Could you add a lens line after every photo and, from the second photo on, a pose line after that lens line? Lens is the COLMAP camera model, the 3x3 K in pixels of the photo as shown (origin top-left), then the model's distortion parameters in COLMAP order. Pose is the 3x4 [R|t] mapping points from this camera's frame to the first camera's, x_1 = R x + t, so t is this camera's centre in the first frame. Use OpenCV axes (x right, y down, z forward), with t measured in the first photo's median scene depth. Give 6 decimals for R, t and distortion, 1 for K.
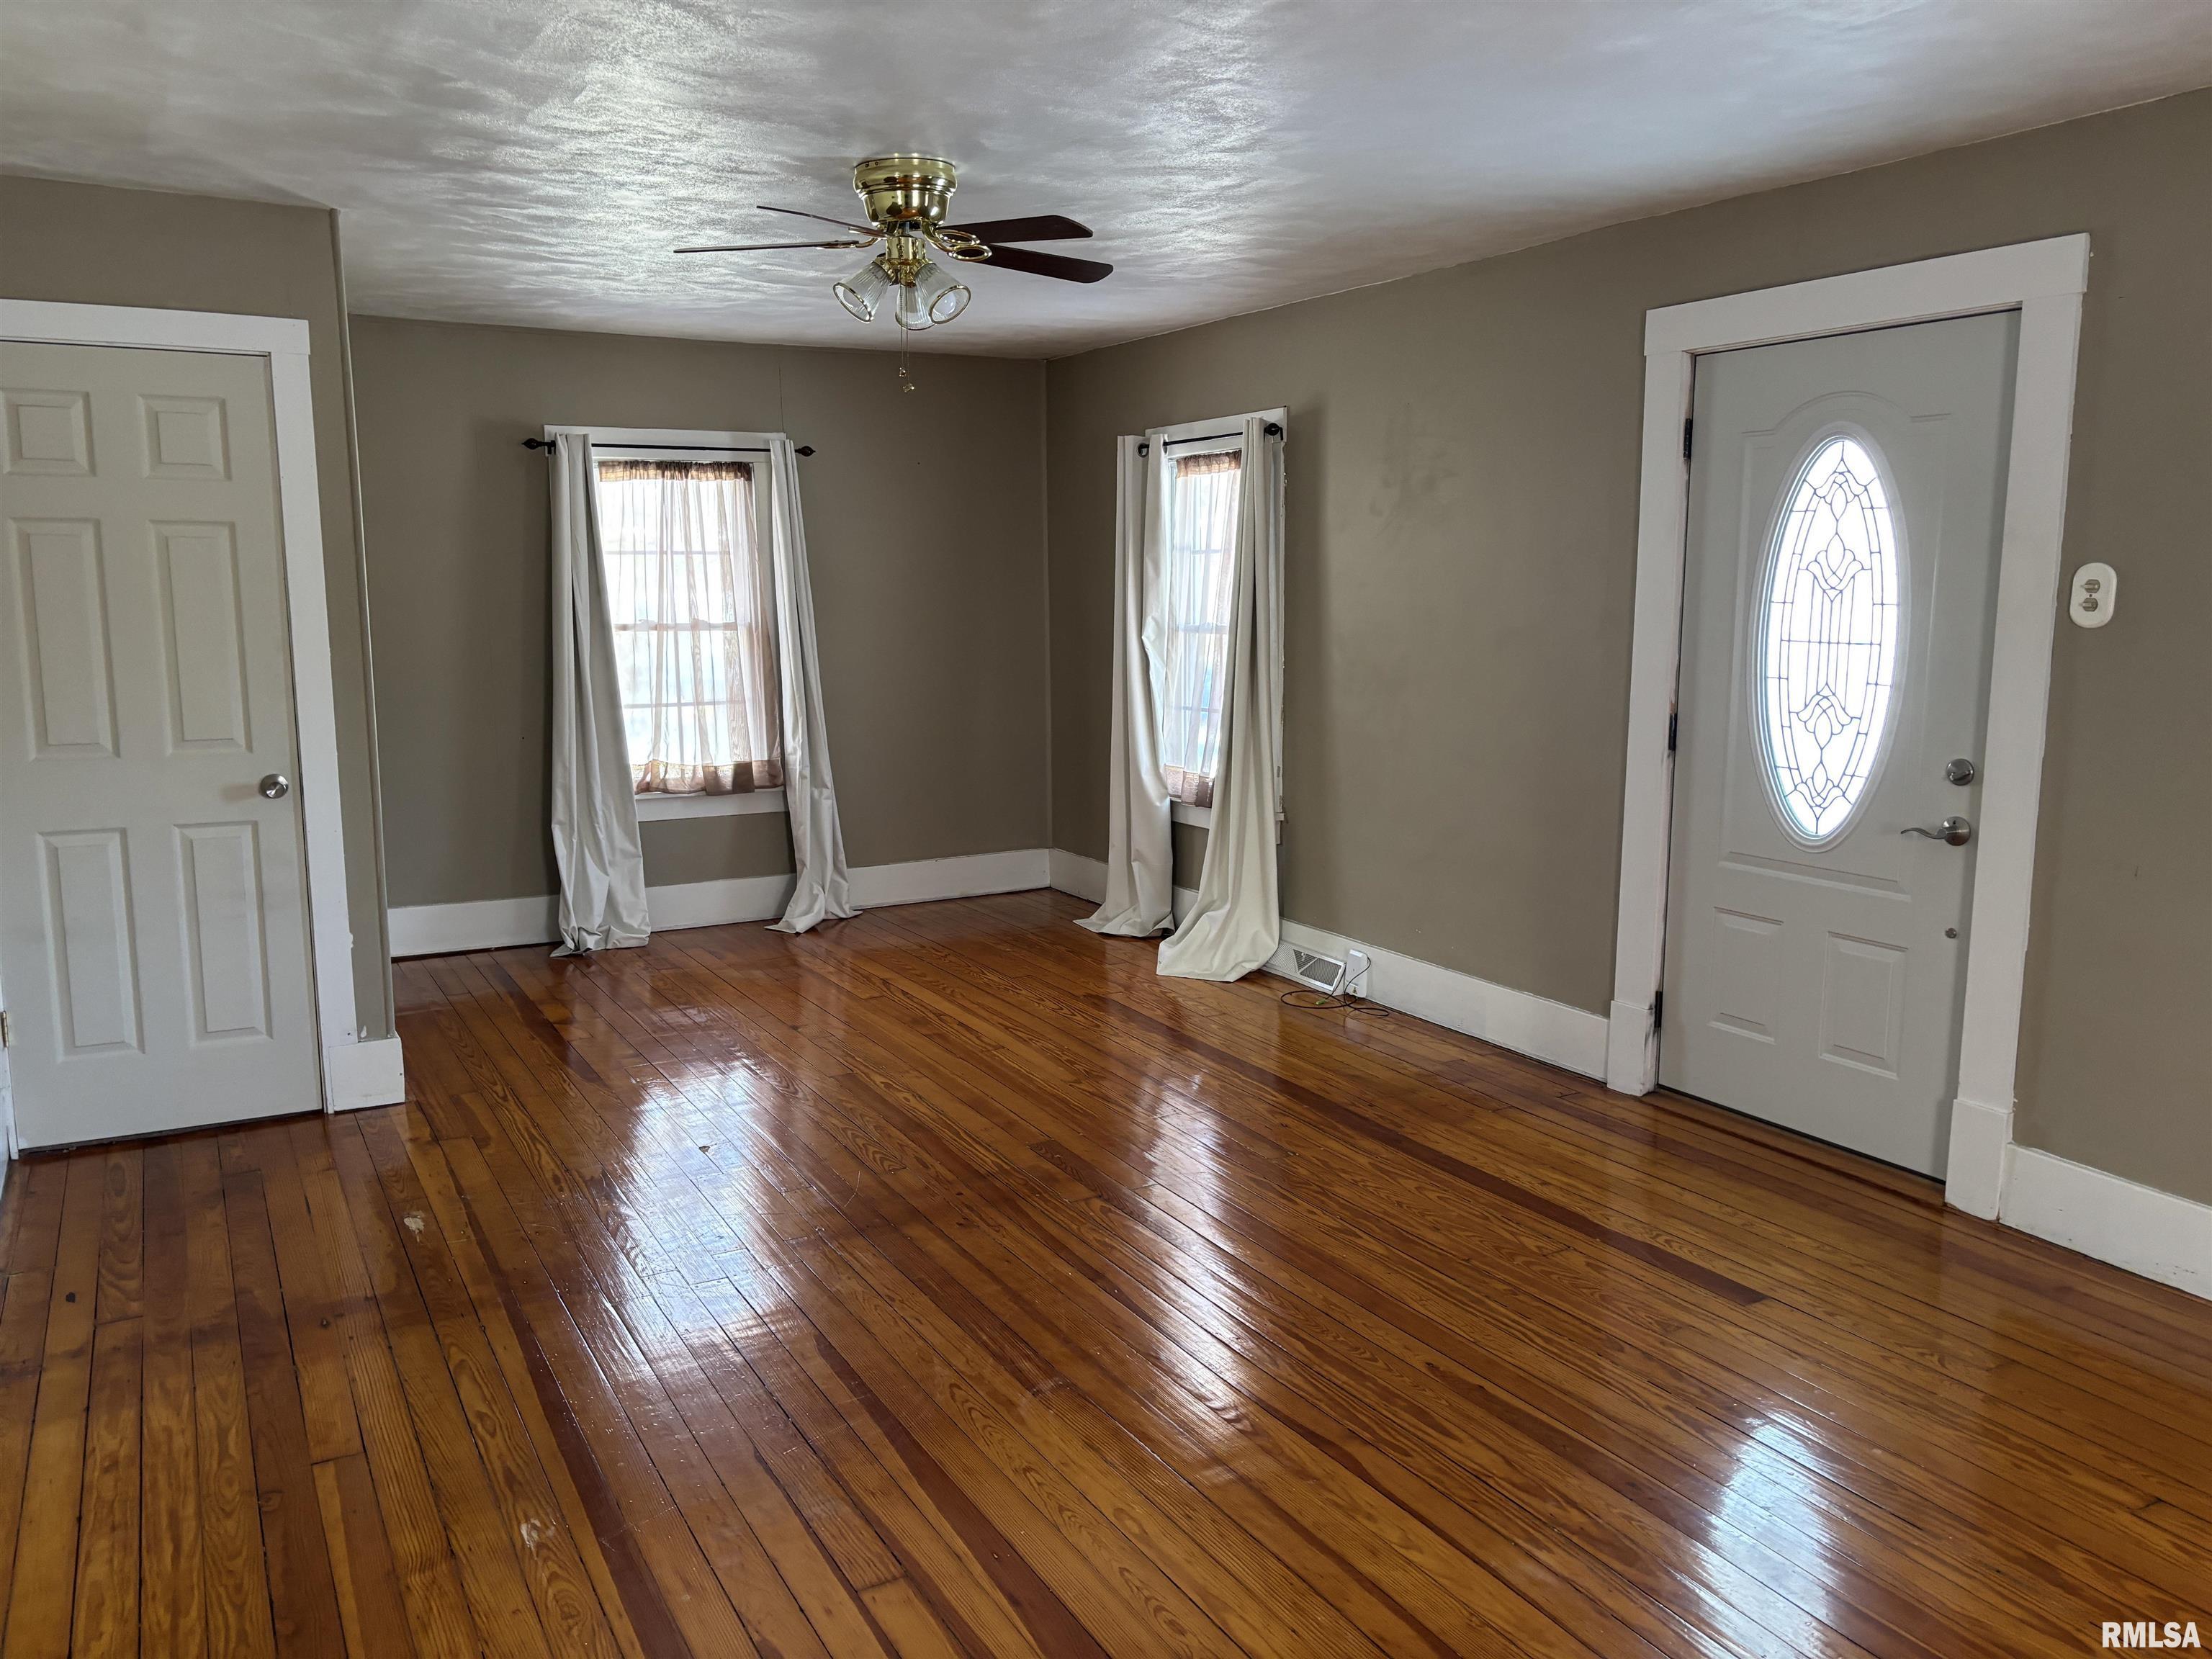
lens RADIAL K [[1683.7, 0, 1117.4], [0, 1683.7, 833.6], [0, 0, 1]] dist [0.041206, -0.007299]
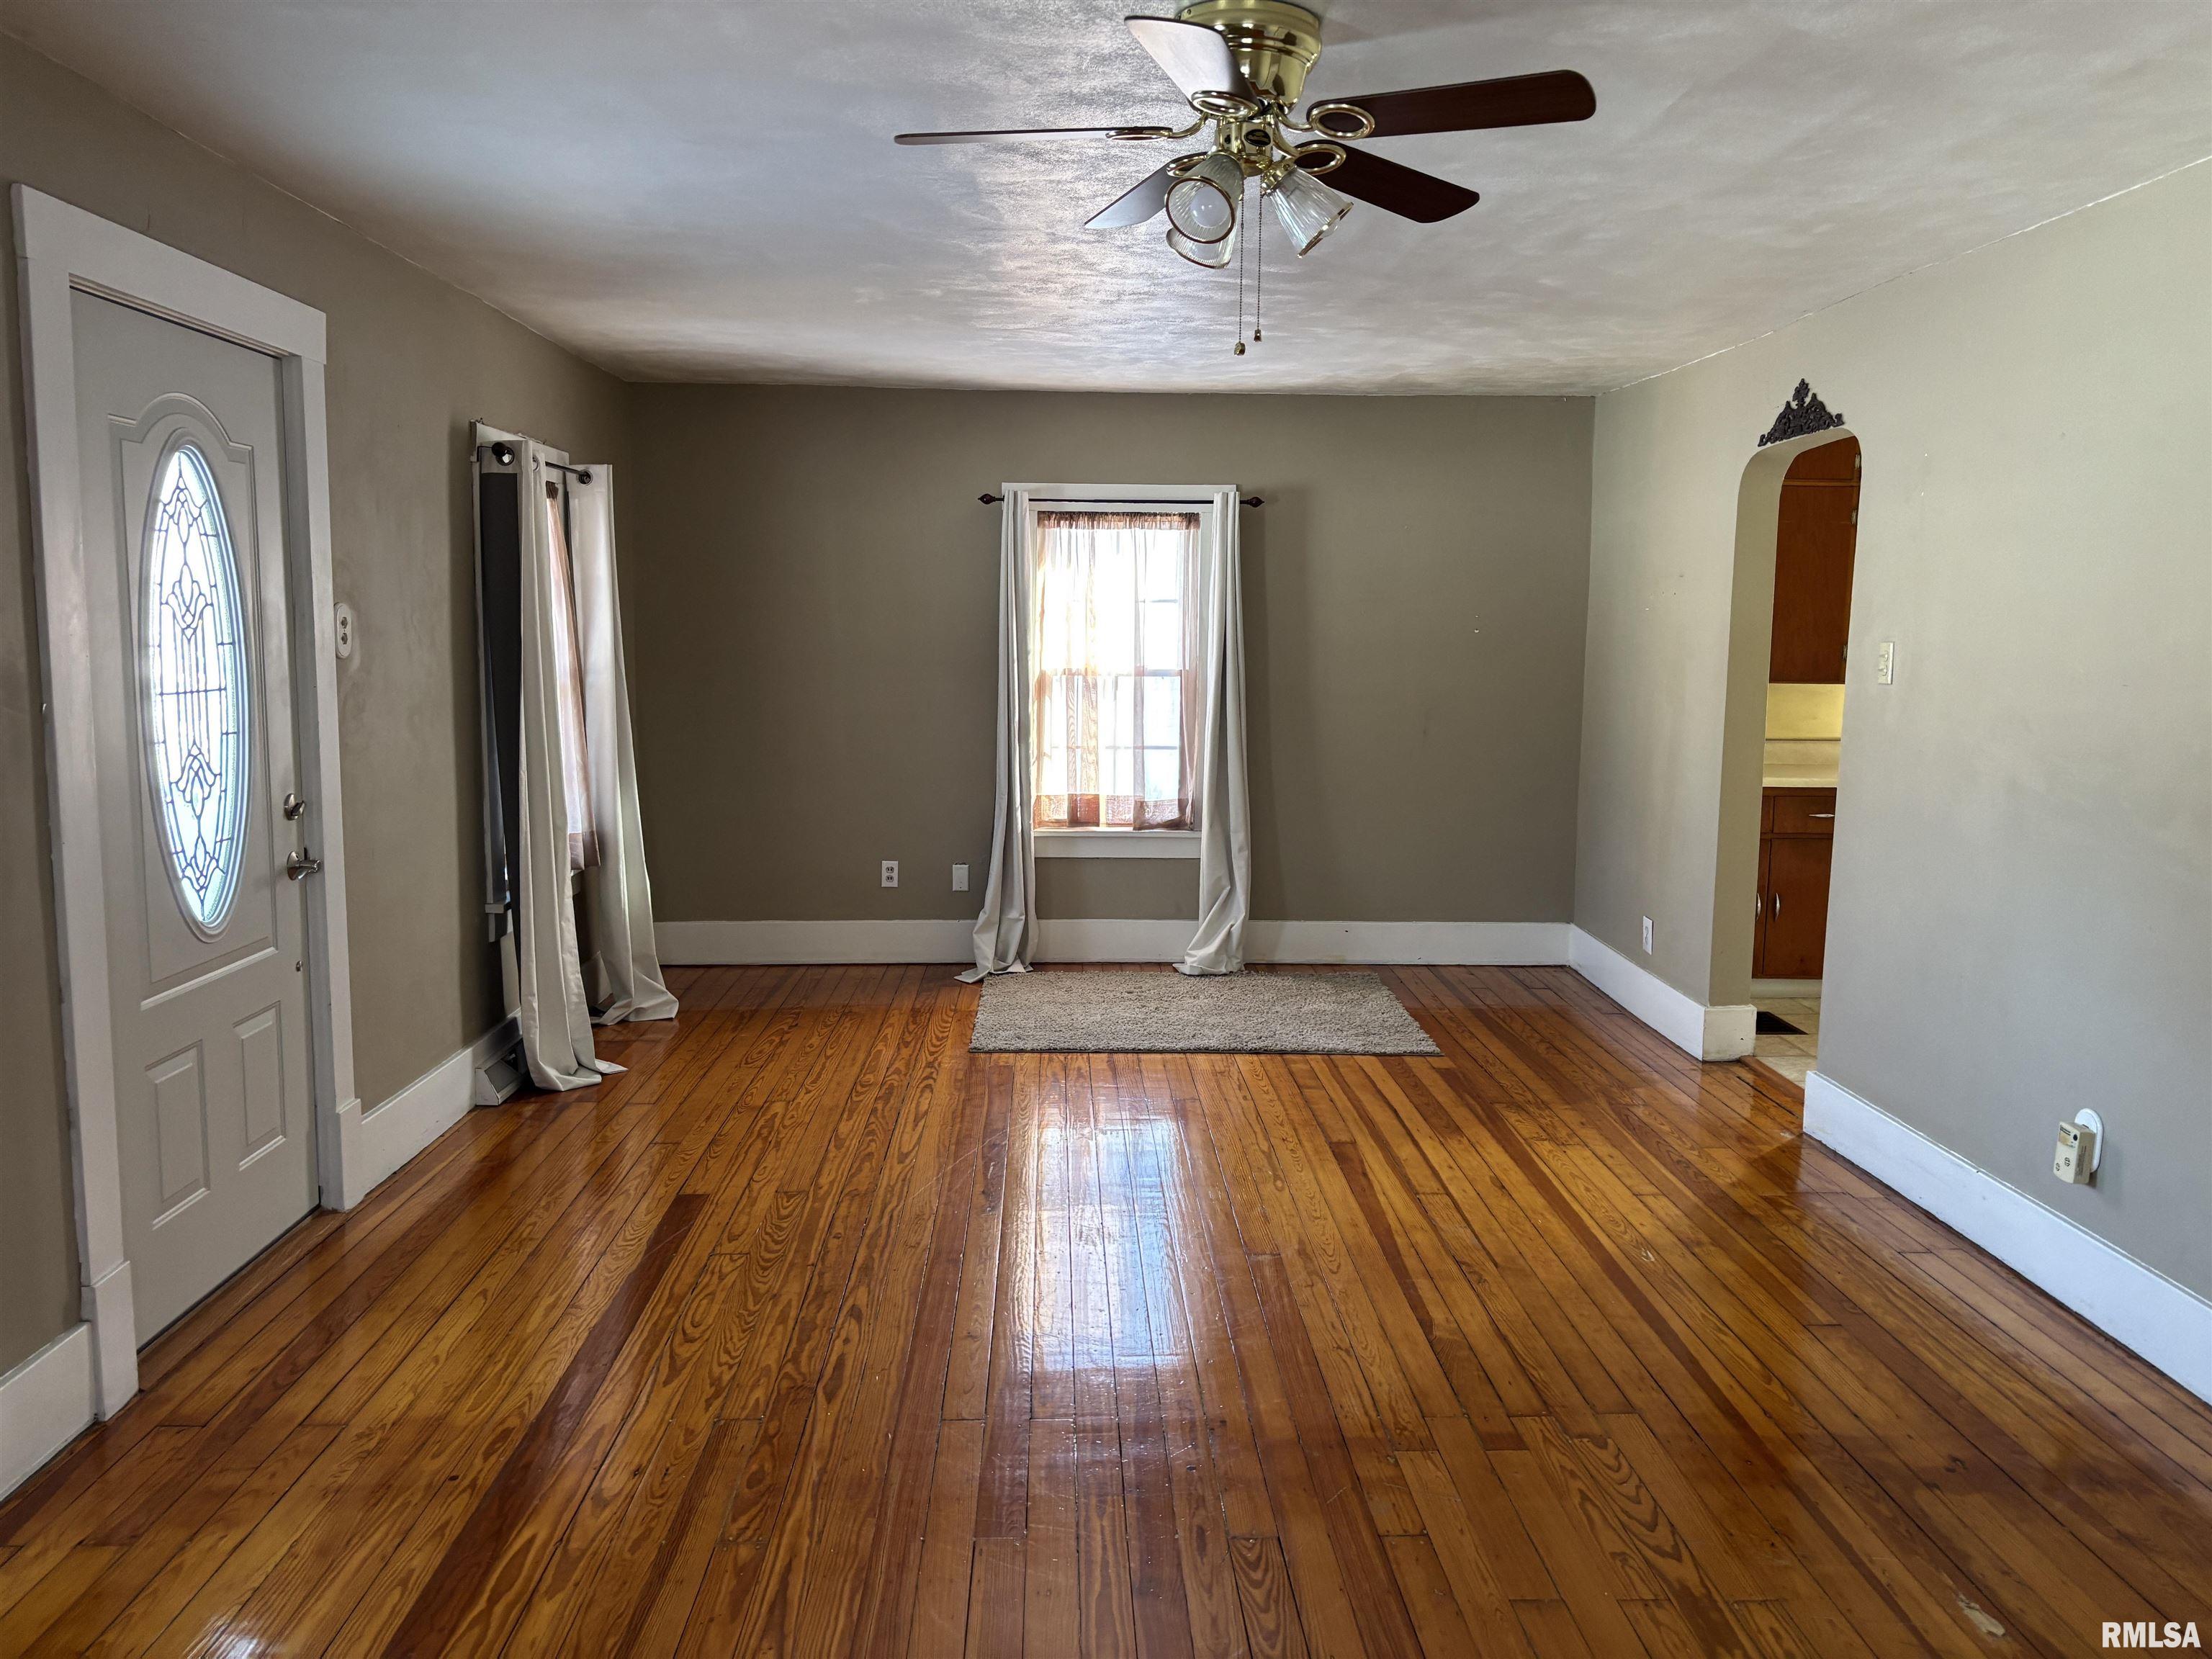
lens RADIAL K [[1683.7, 0, 1117.4], [0, 1683.7, 833.6], [0, 0, 1]] dist [0.041206, -0.007299]
pose [[-0.890166, -0.068645, 0.450437, -0.405196], [0.057312, 0.963865, 0.260151, -0.261984], [-0.452018, 0.257393, -0.854066, 1.685782]]
